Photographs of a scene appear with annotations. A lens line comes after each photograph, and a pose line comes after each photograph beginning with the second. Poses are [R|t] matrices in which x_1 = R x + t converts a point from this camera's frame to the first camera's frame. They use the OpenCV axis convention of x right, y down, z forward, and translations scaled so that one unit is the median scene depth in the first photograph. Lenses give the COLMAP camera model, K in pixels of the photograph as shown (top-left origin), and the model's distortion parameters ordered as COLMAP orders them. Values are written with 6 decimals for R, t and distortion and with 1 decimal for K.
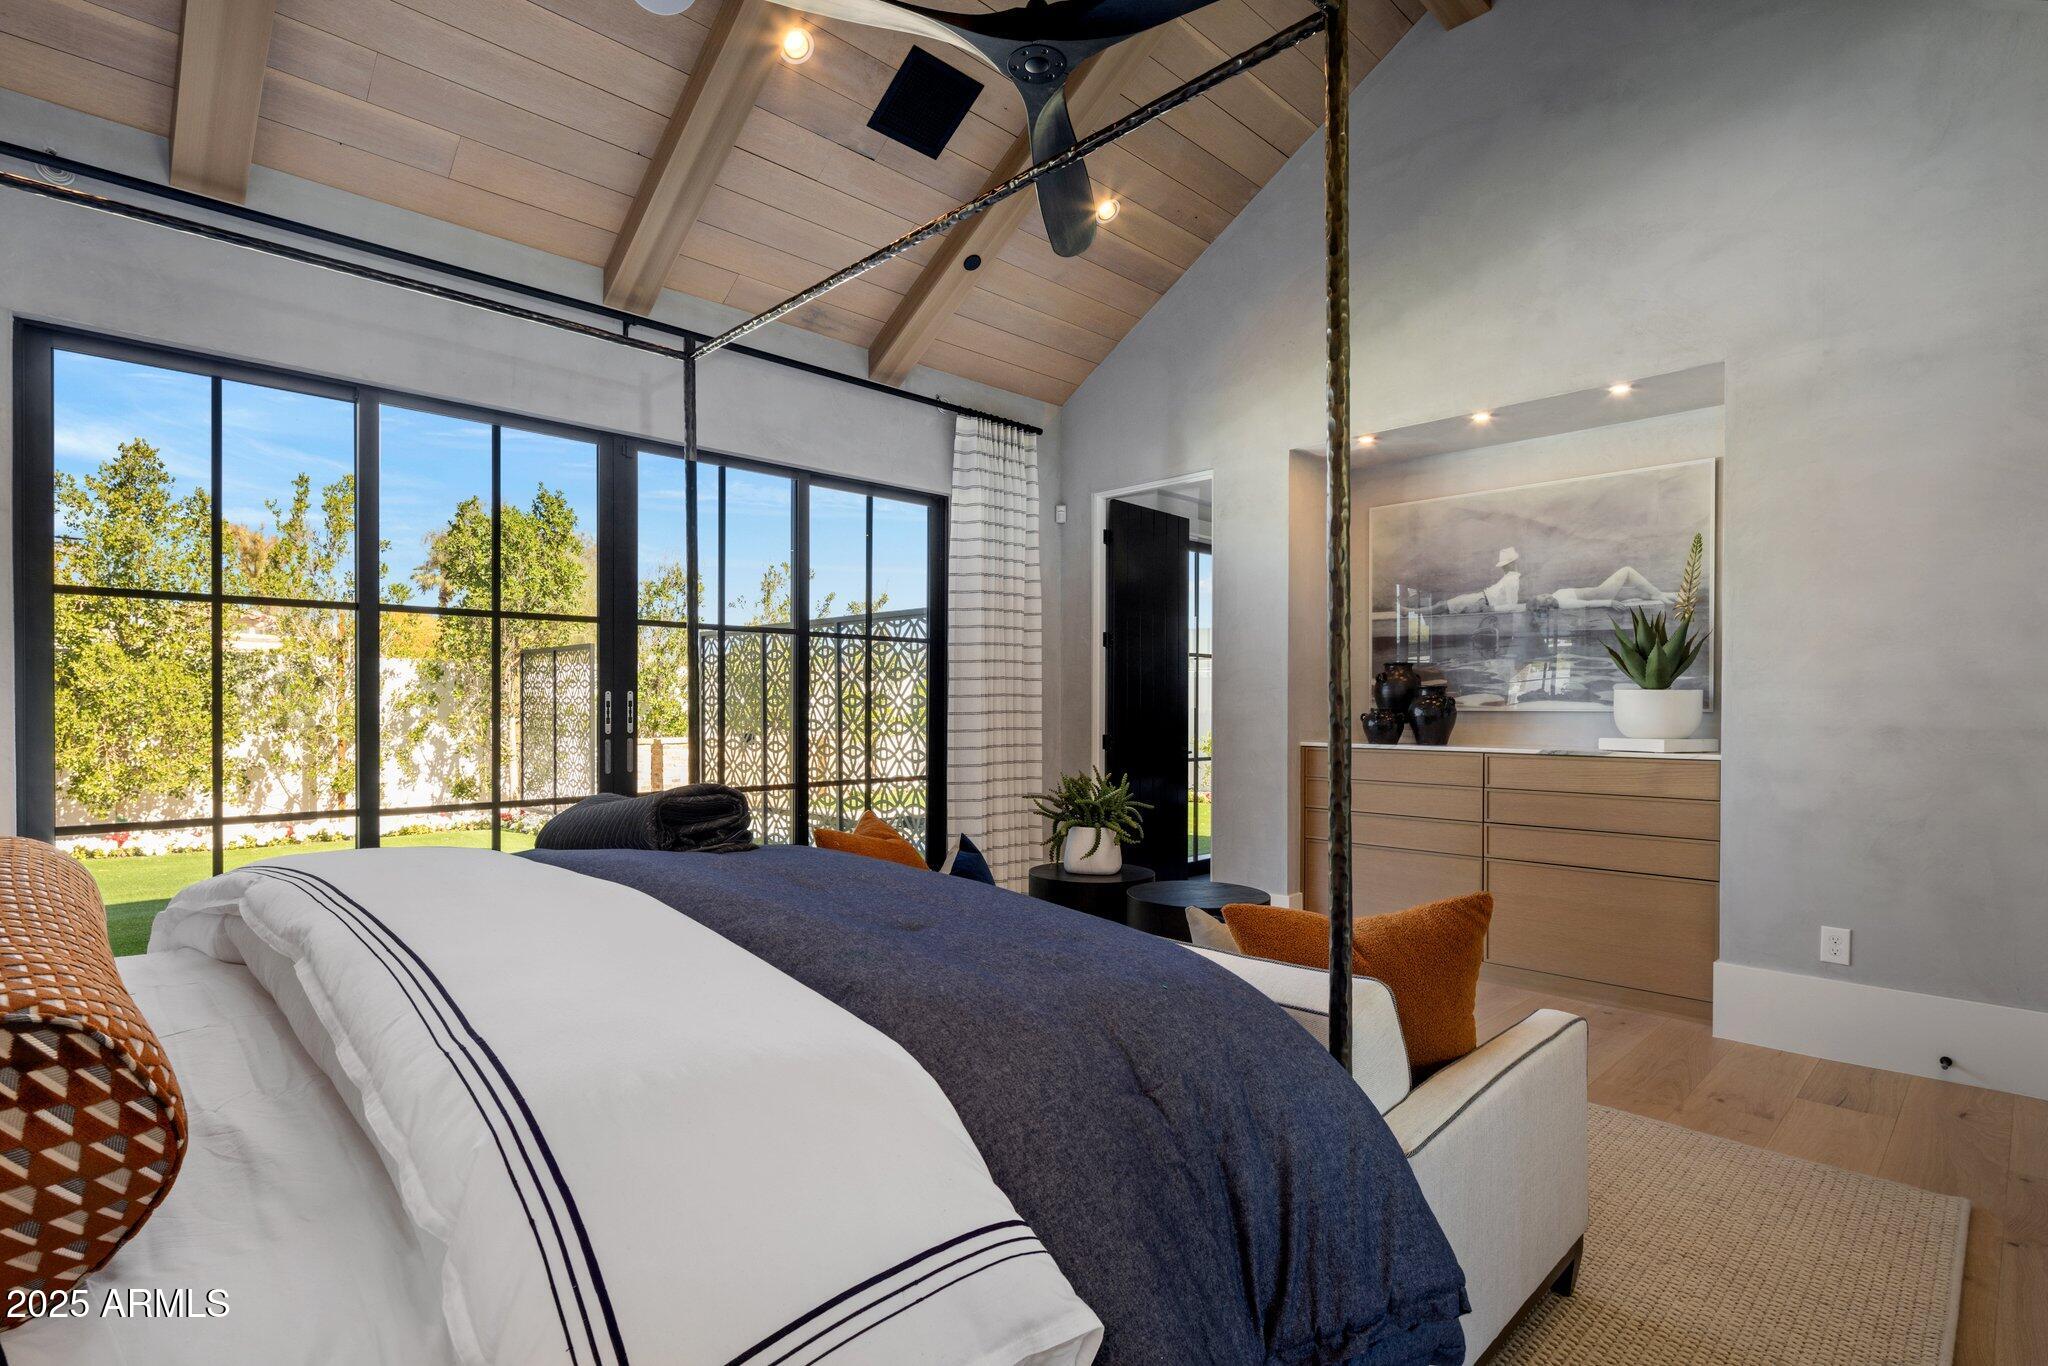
lens RADIAL K [[1009.2, 0, 1019.6], [0, 1009.2, 728.8], [0, 0, 1]] dist [0.001139, -0.000428]
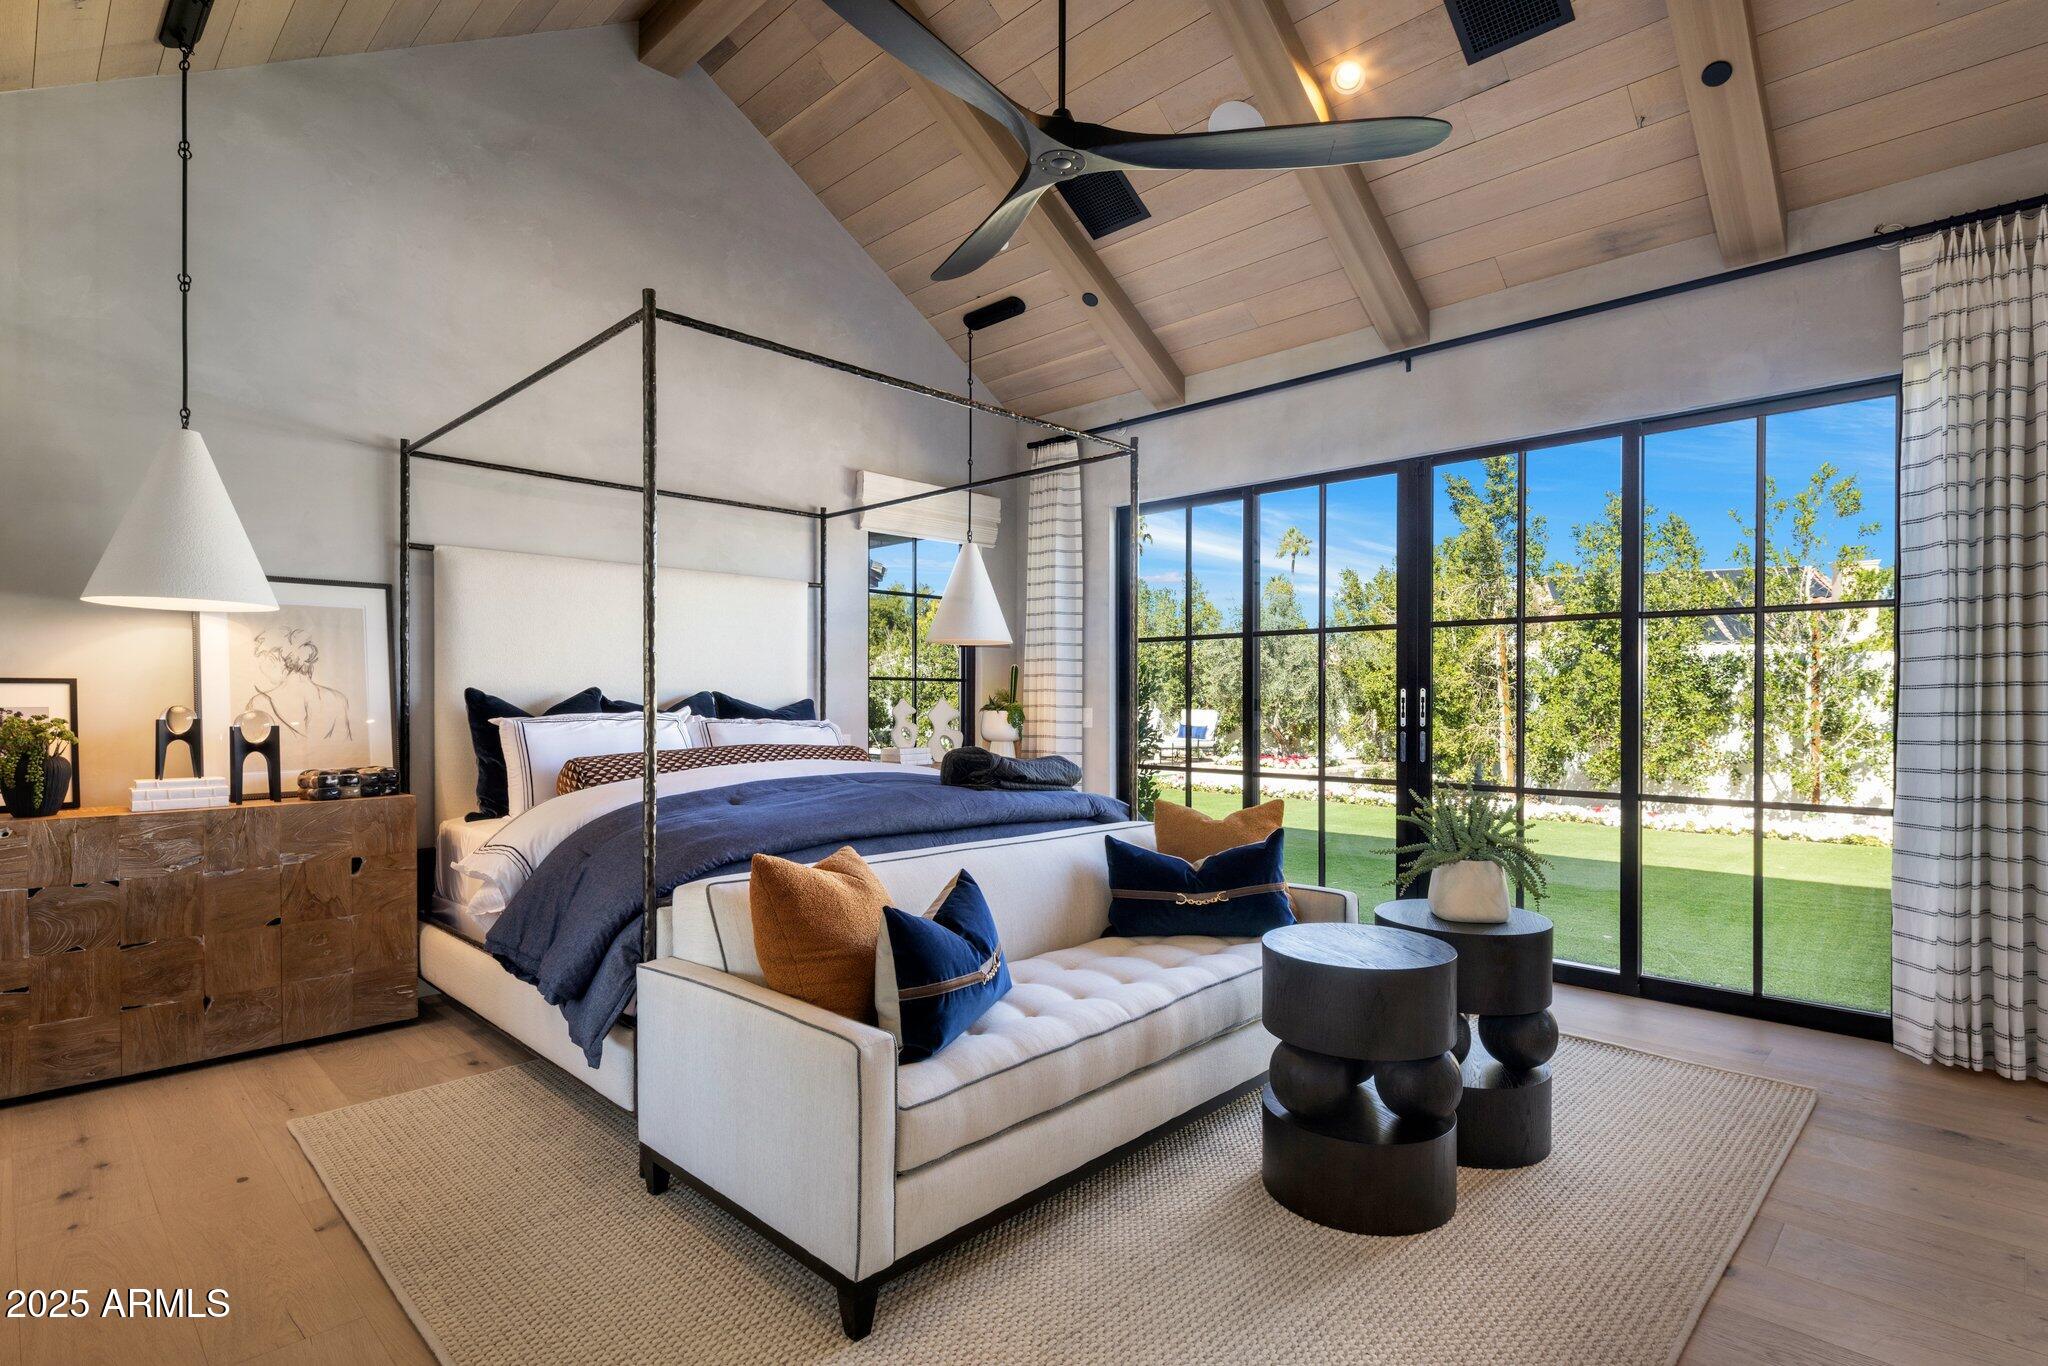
lens RADIAL K [[1009.2, 0, 1019.6], [0, 1009.2, 728.8], [0, 0, 1]] dist [0.001139, -0.000428]
pose [[0.012015, 0.026979, -0.999564, 0.716390], [-0.025286, 0.999324, 0.026669, -0.011965], [0.999608, 0.024955, 0.012690, 0.556733]]
